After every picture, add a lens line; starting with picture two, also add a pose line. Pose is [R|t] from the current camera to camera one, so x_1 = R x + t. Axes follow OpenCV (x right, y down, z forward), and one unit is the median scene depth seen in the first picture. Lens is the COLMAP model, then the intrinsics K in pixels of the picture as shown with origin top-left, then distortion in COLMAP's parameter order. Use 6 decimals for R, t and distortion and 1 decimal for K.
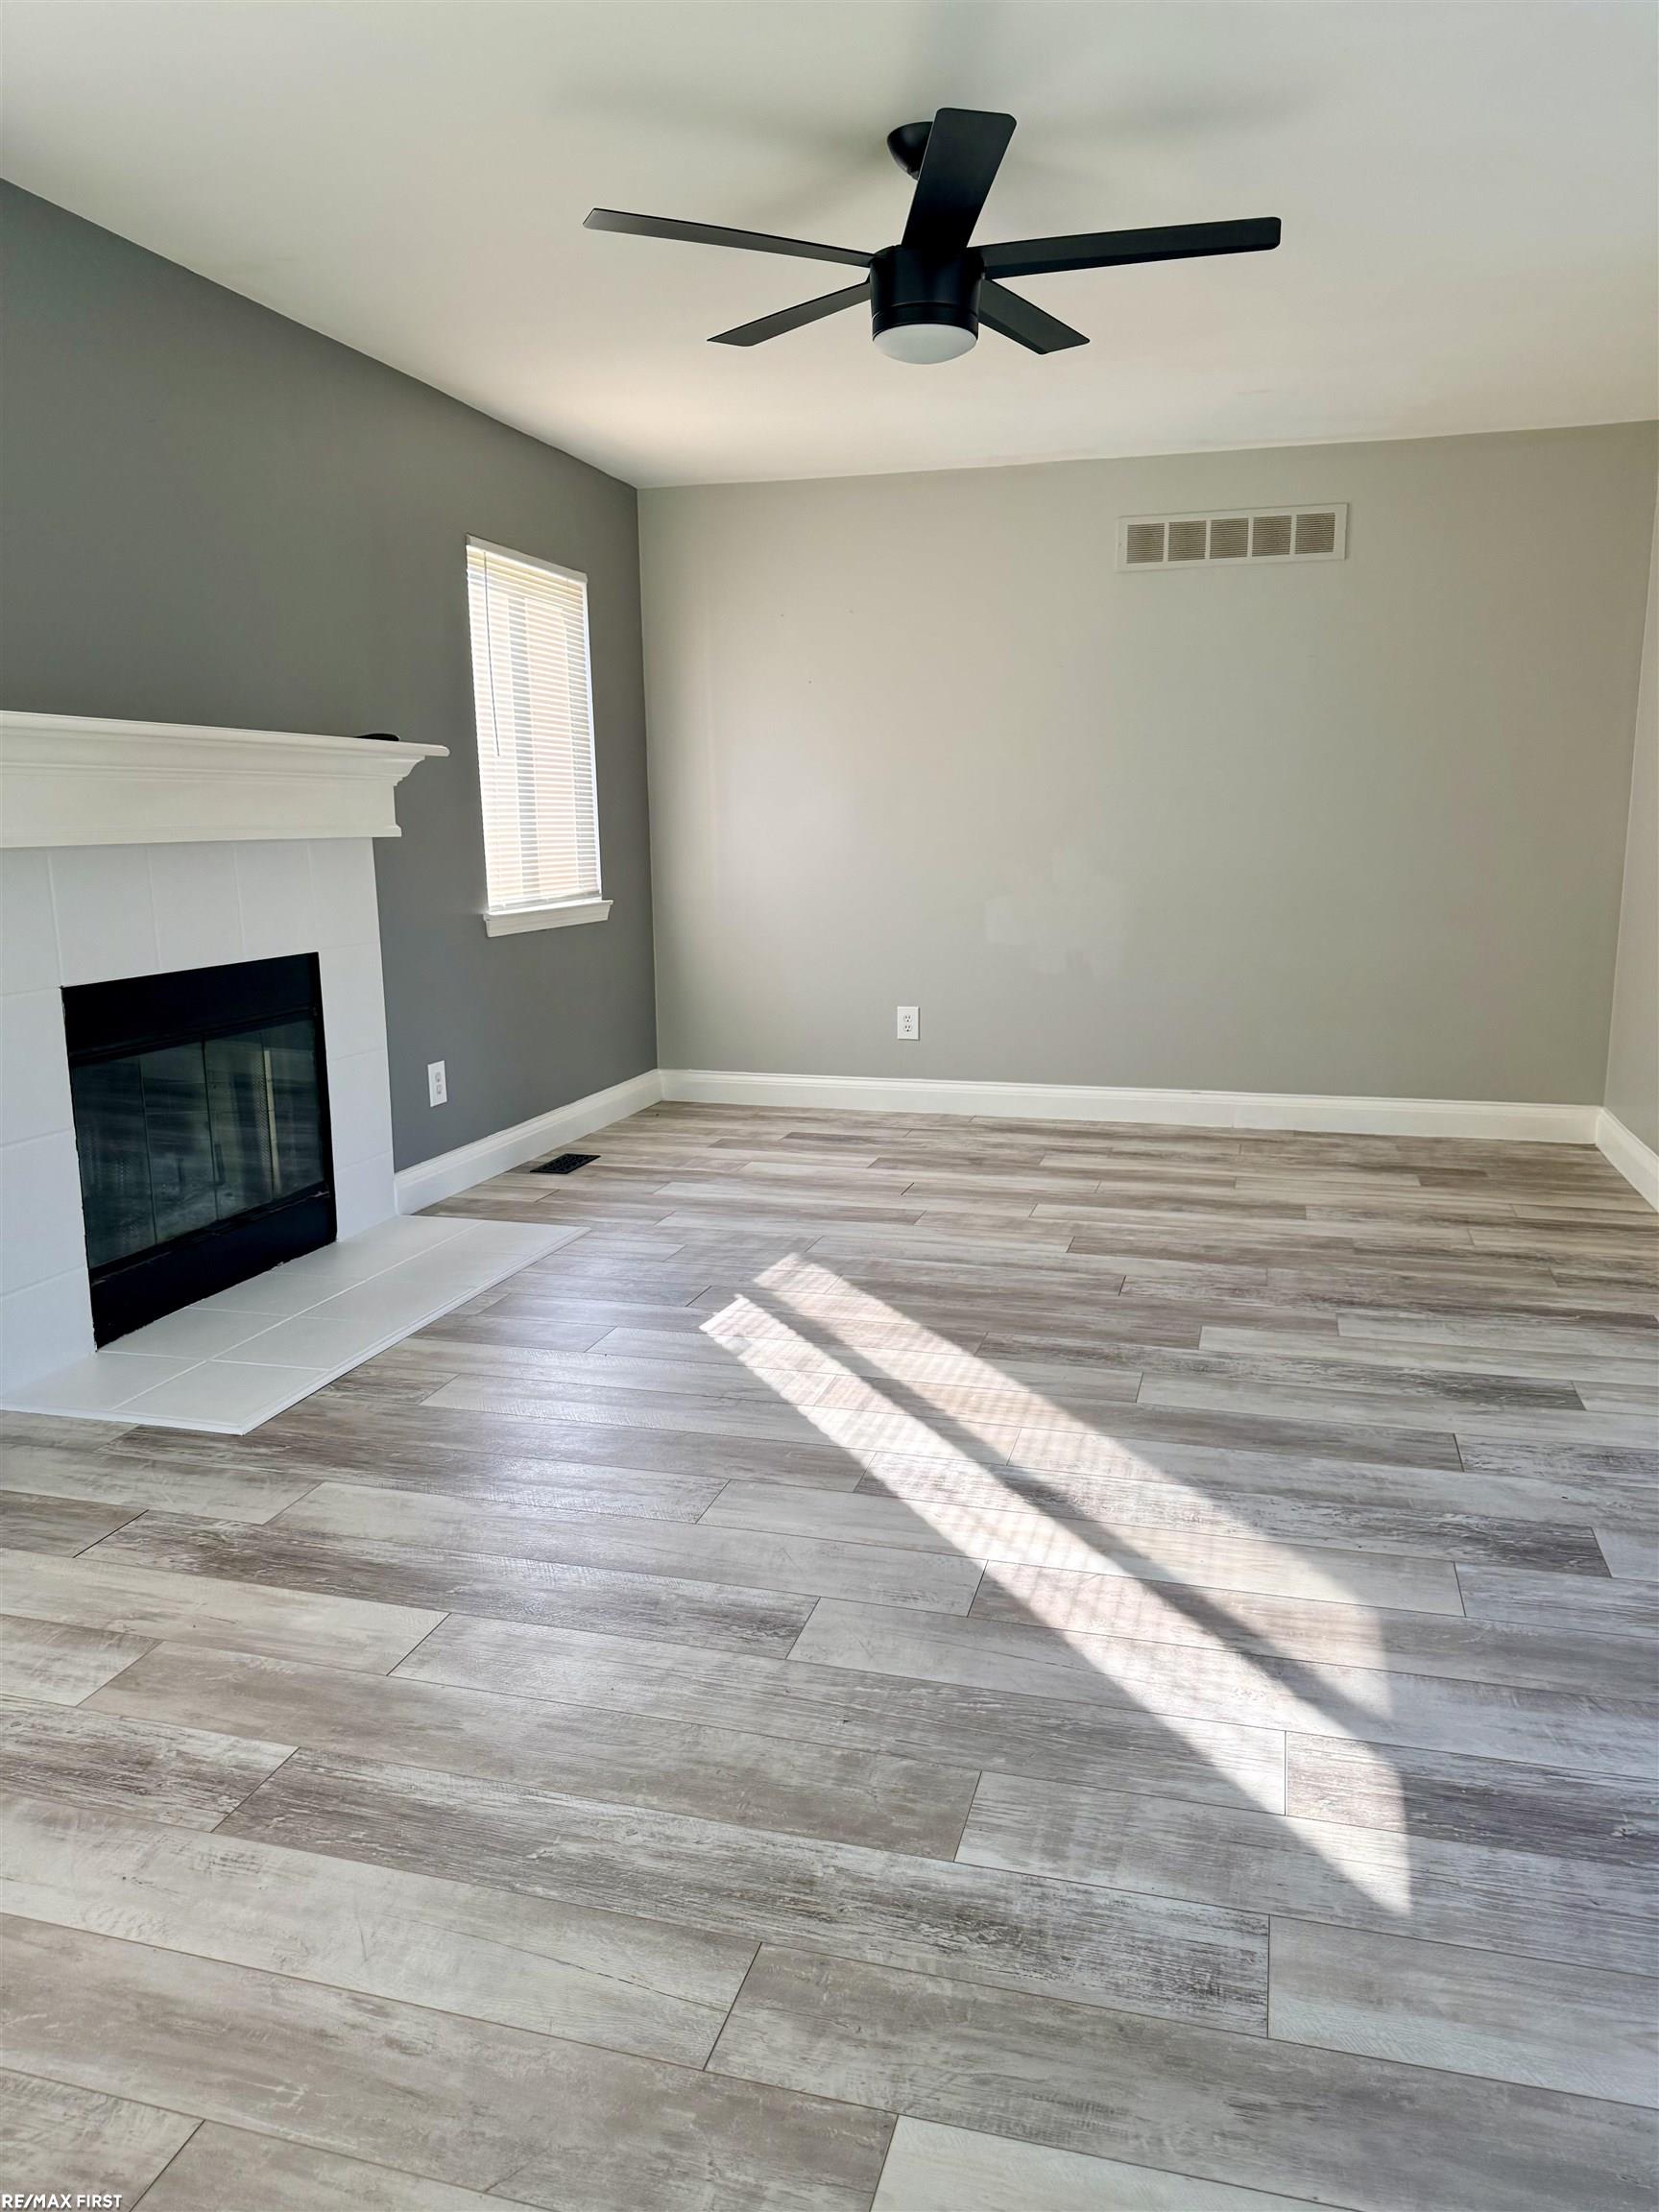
lens RADIAL K [[1565.5, 0, 829.5], [0, 1565.5, 1106.0], [0, 0, 1]] dist [0.077474, -0.112128]
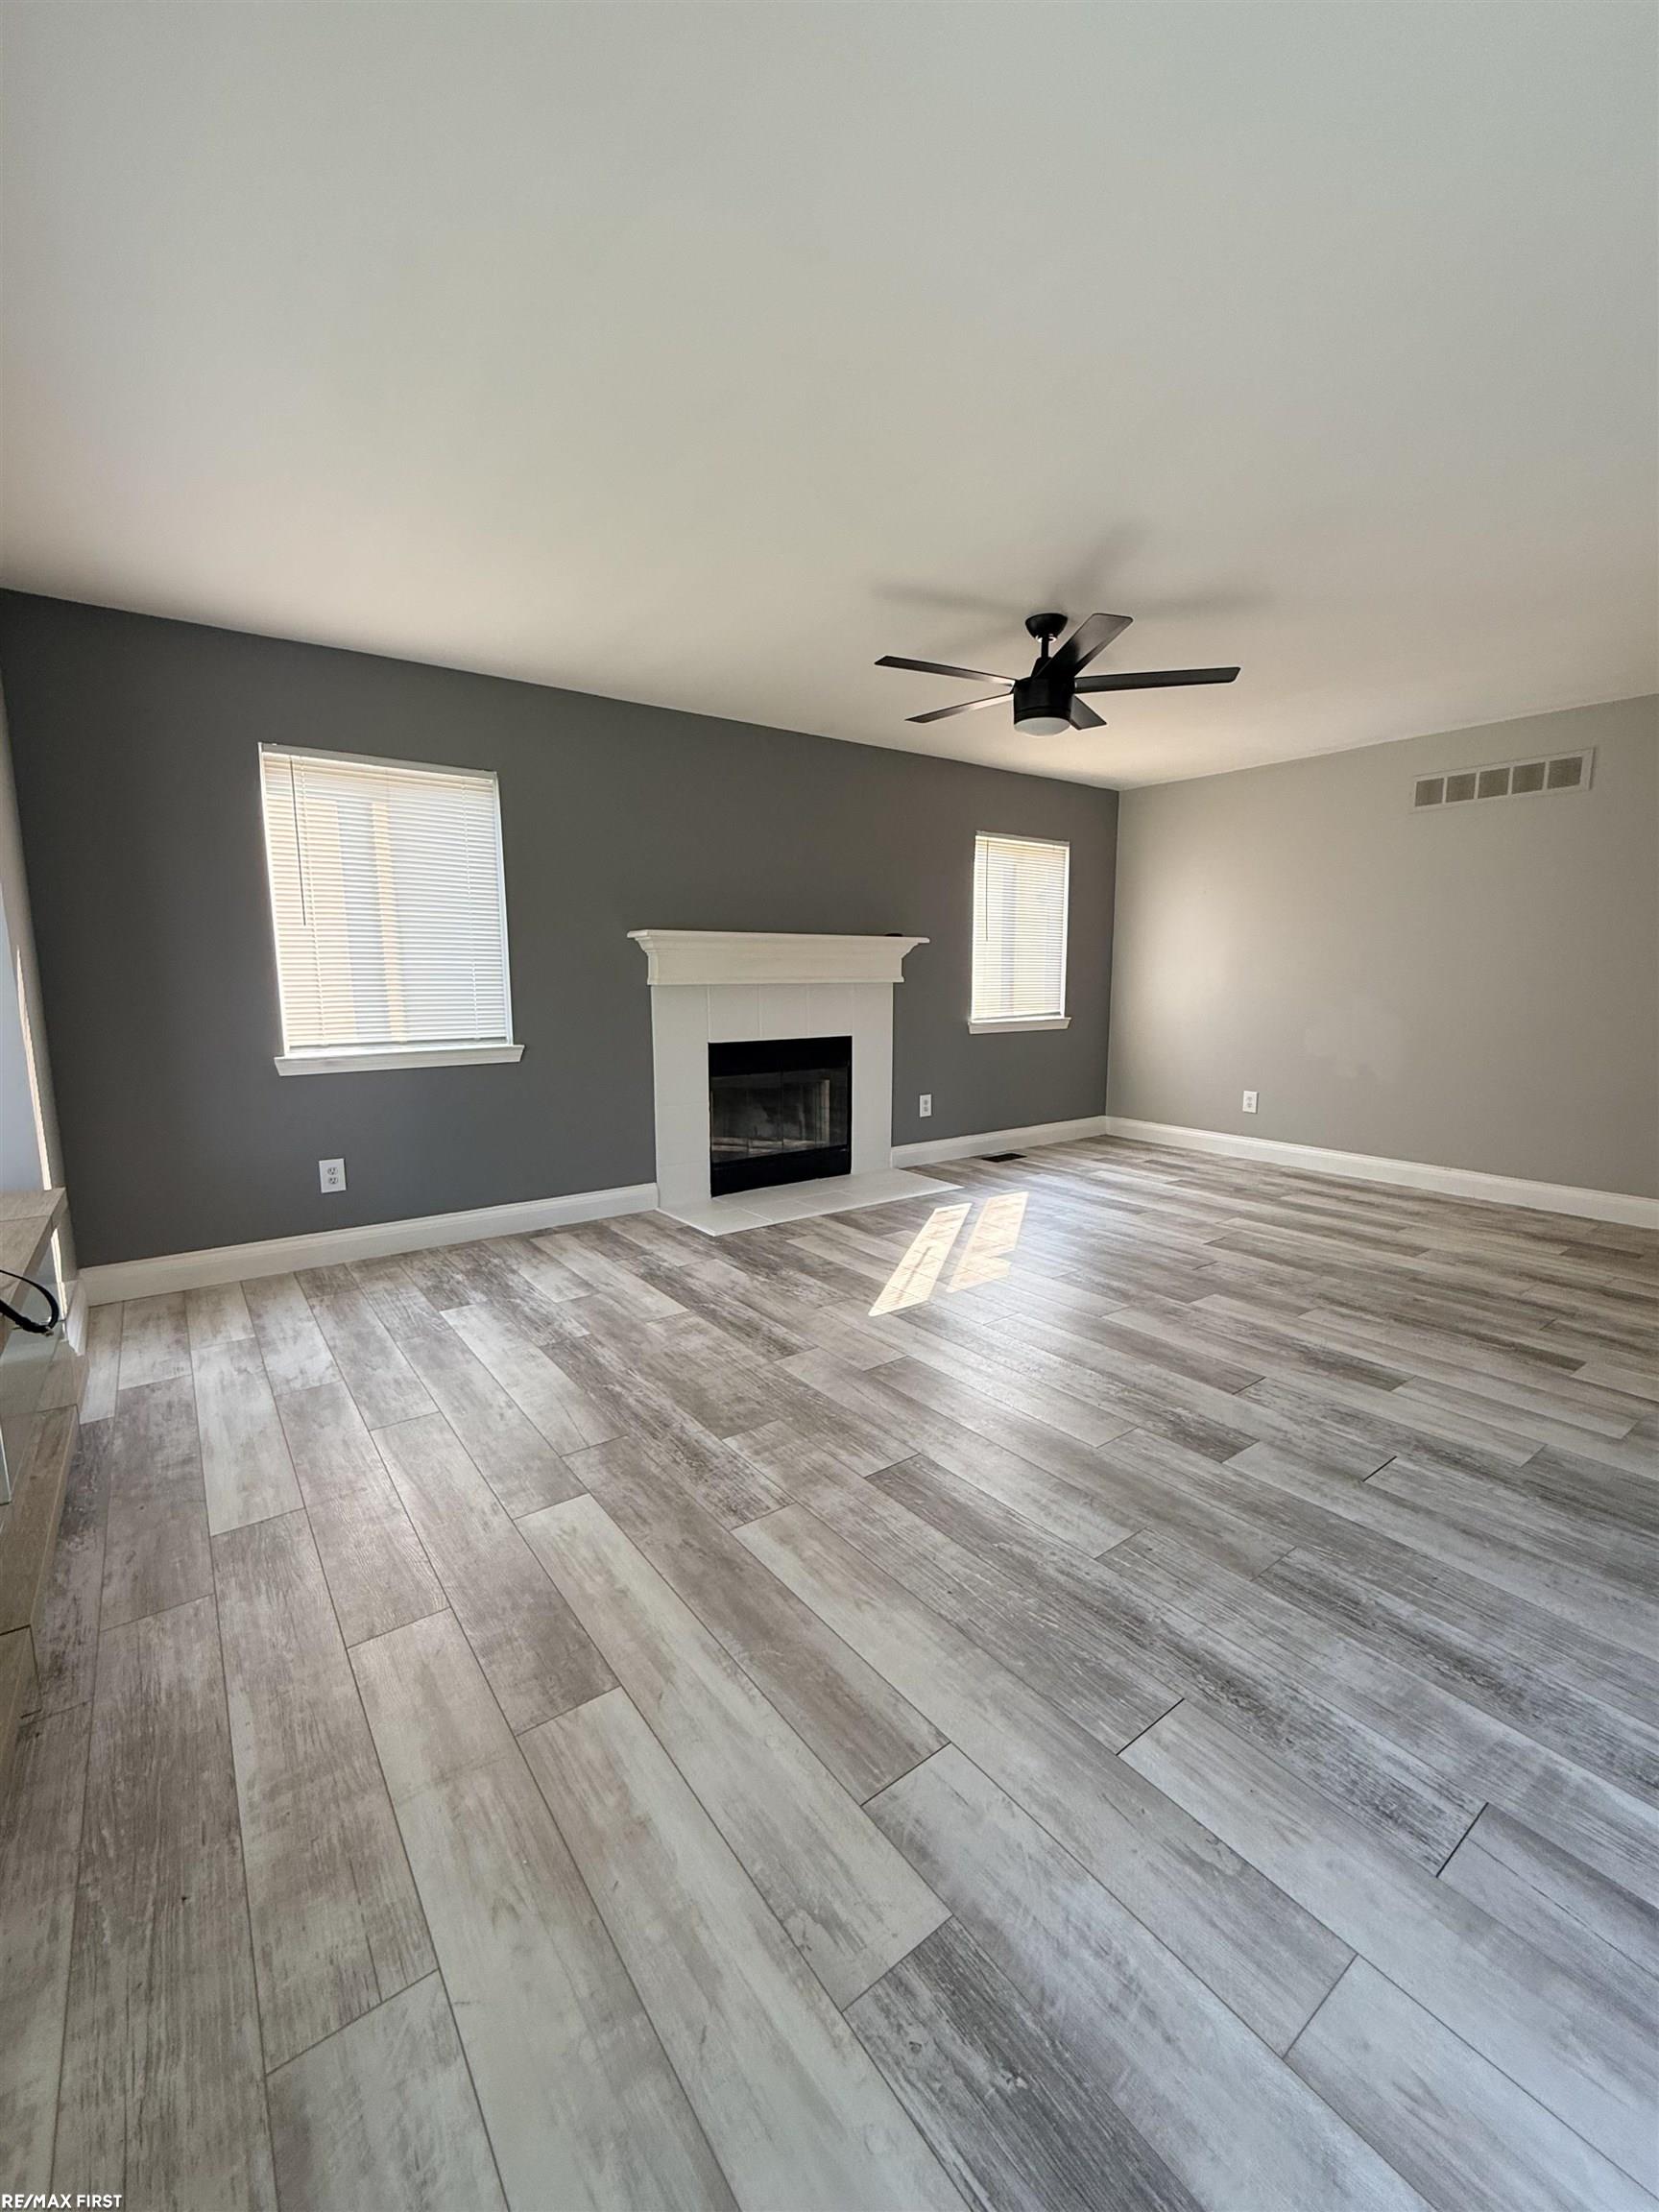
lens RADIAL K [[909.3, 0, 832.5], [0, 909.3, 1108.8], [0, 0, 1]] dist [0.001193, 0.000028]
pose [[0.792037, 0.098026, -0.602552, 0.541116], [-0.116094, 0.993198, 0.008977, -0.011387], [0.599333, 0.062843, 0.798029, 0.021346]]
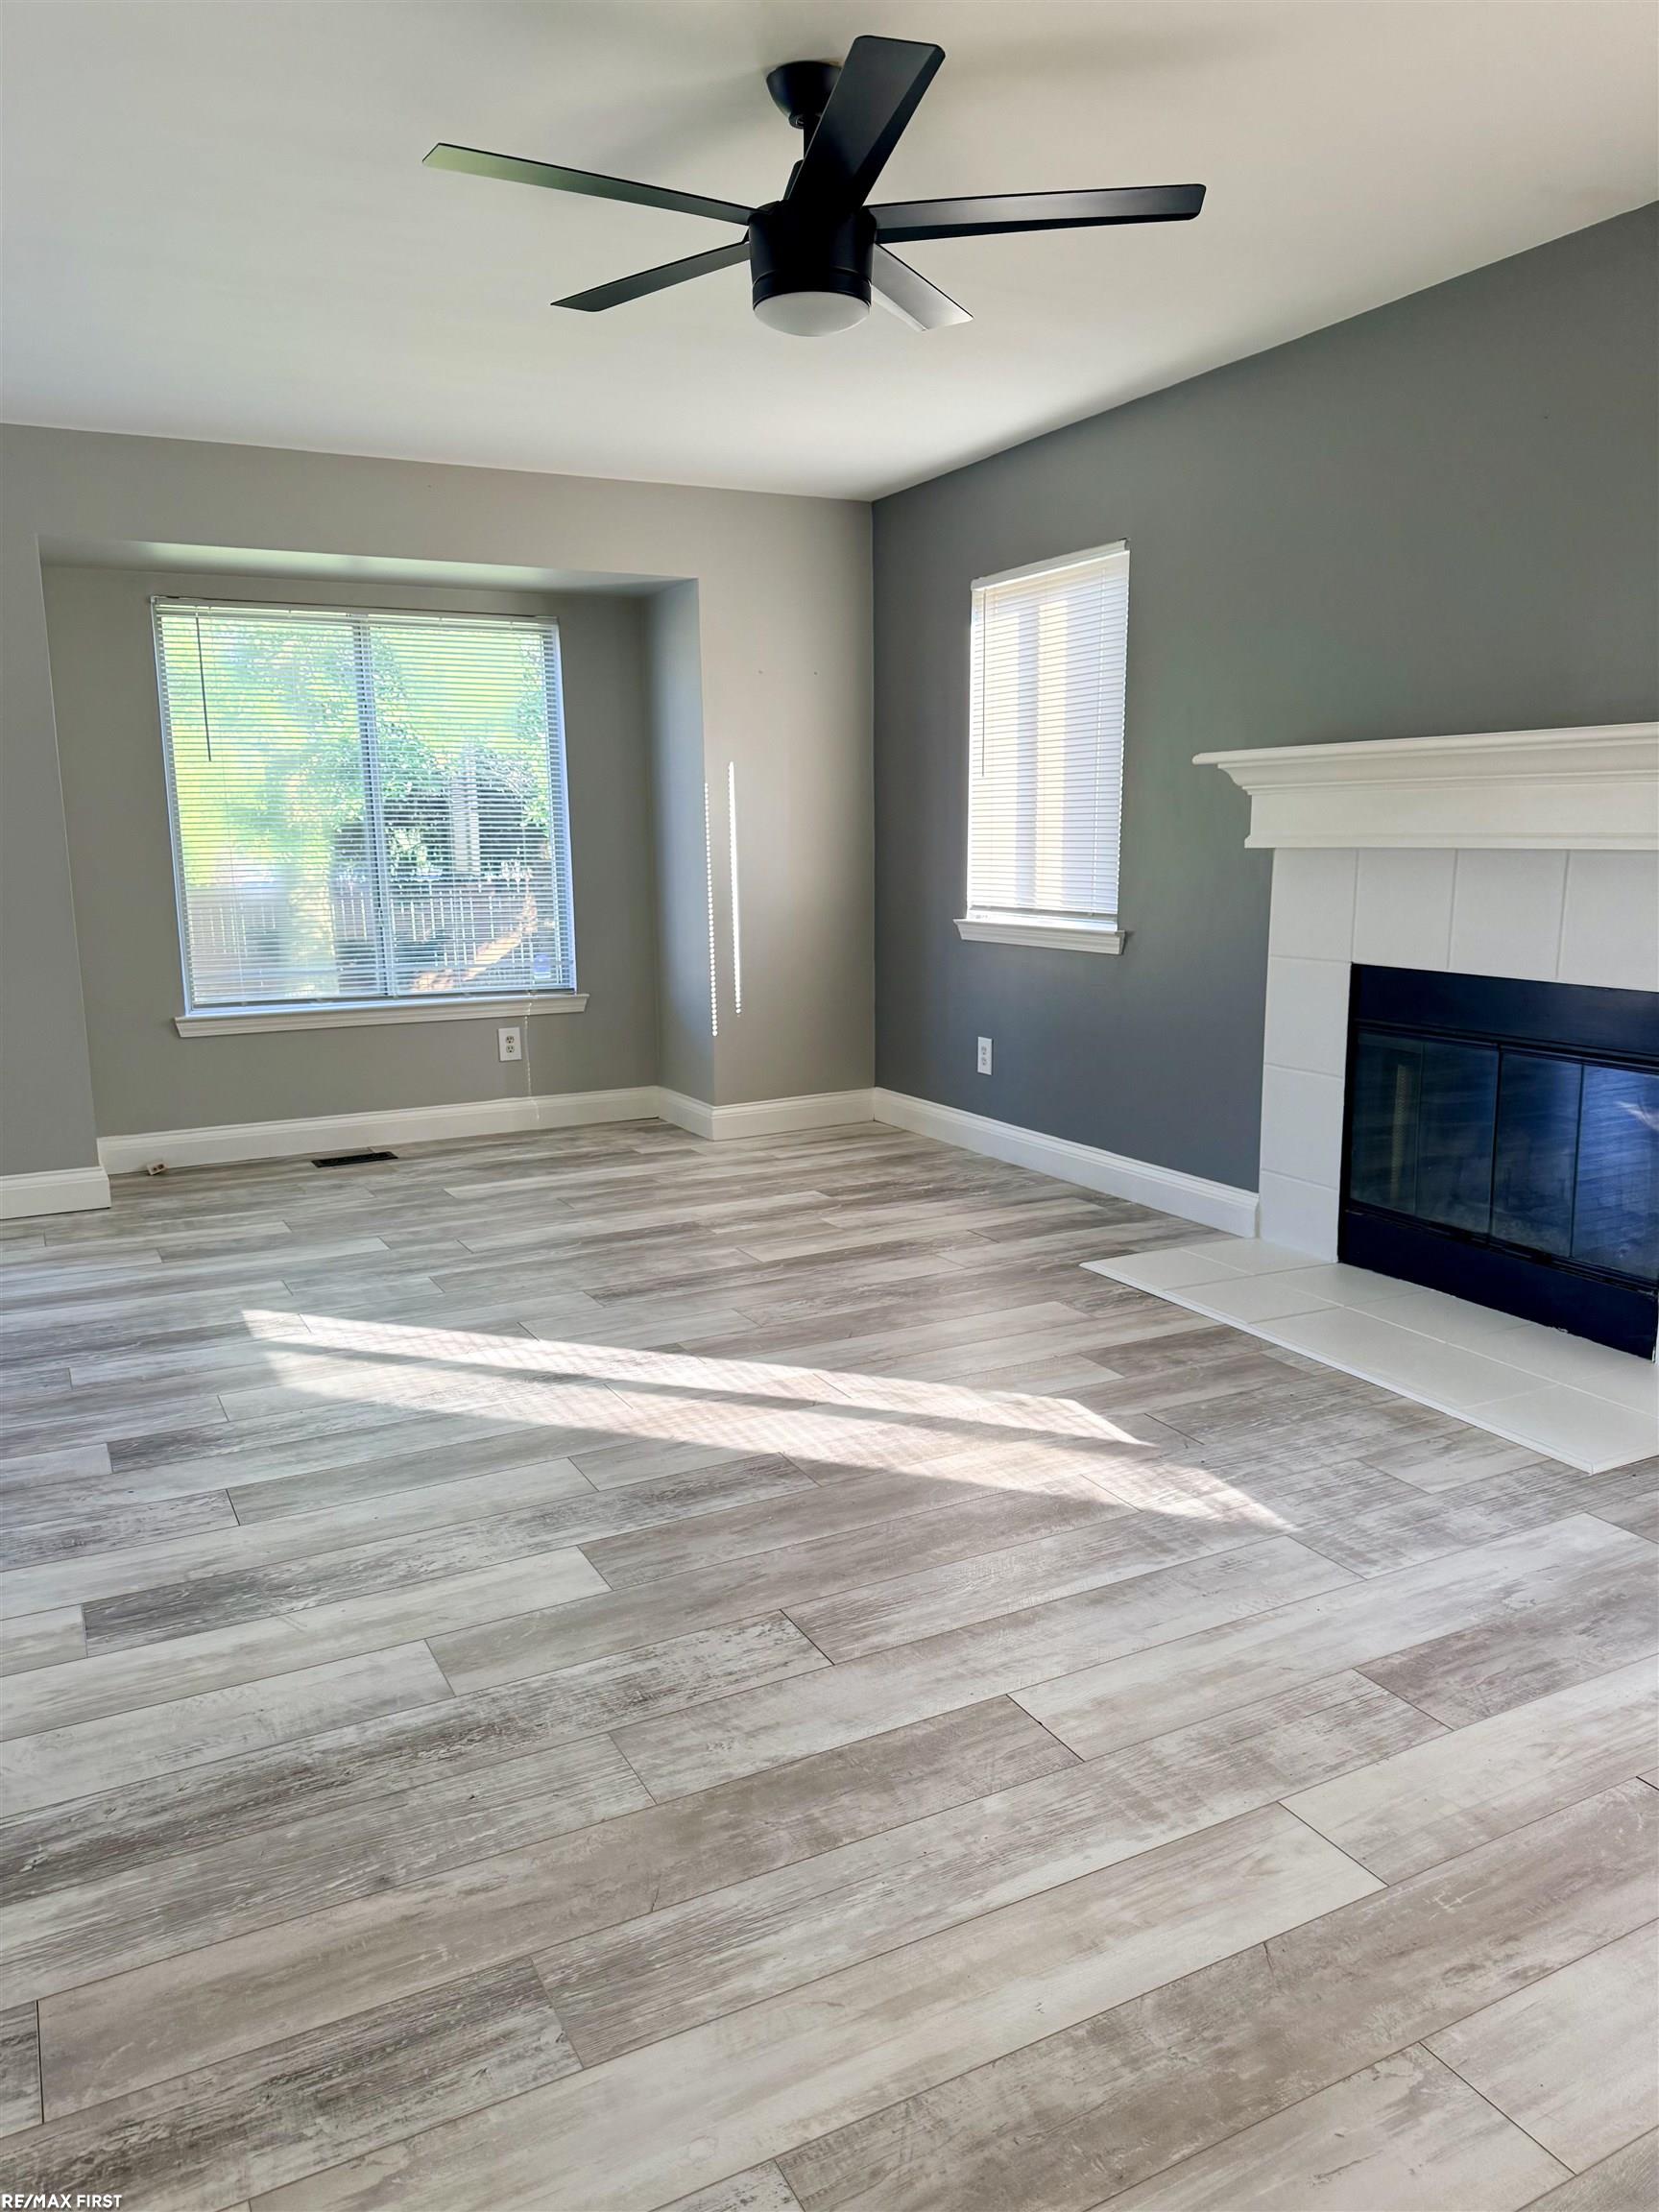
lens RADIAL K [[1565.5, 0, 829.5], [0, 1565.5, 1106.0], [0, 0, 1]] dist [0.077474, -0.112128]
pose [[-0.722814, 0.138758, -0.676968, 0.699260], [-0.108606, 0.944649, 0.309585, -0.326935], [0.682455, 0.297295, -0.667736, 1.688404]]
